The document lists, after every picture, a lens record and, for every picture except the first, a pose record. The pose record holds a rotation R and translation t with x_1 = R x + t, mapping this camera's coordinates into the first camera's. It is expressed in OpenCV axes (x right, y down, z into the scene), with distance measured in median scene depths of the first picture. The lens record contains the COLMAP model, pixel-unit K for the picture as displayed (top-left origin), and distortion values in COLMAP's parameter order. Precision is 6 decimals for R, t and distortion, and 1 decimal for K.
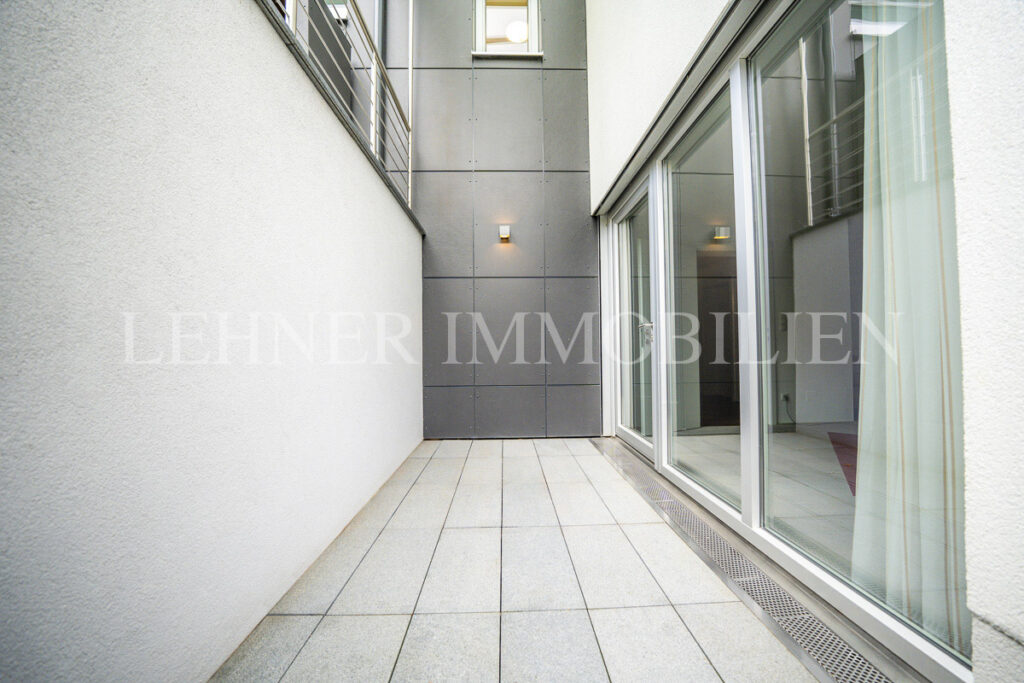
lens RADIAL K [[374.3, 0, 513.8], [0, 374.3, 338.3], [0, 0, 1]] dist [-0.002175, 0.000219]
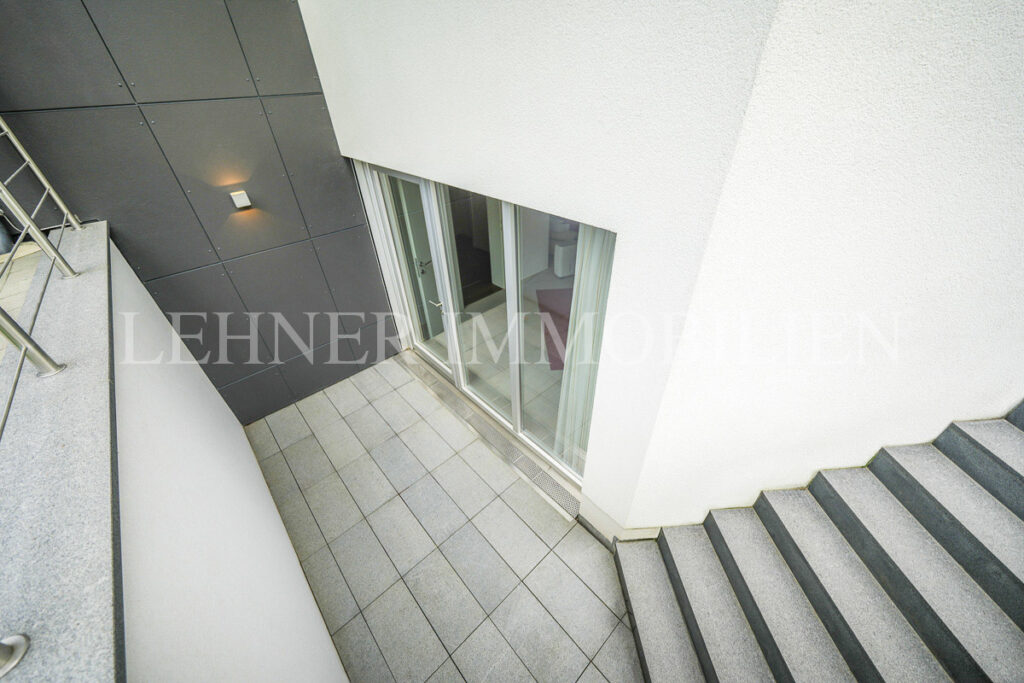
lens RADIAL K [[378.9, 0, 527.9], [0, 378.9, 340.8], [0, 0, 1]] dist [-0.000543, -0.000011]
pose [[0.745014, -0.398129, 0.535208, -0.206959], [-0.022429, 0.786947, 0.616613, -0.945918], [-0.666672, -0.471389, 0.577357, -0.032471]]
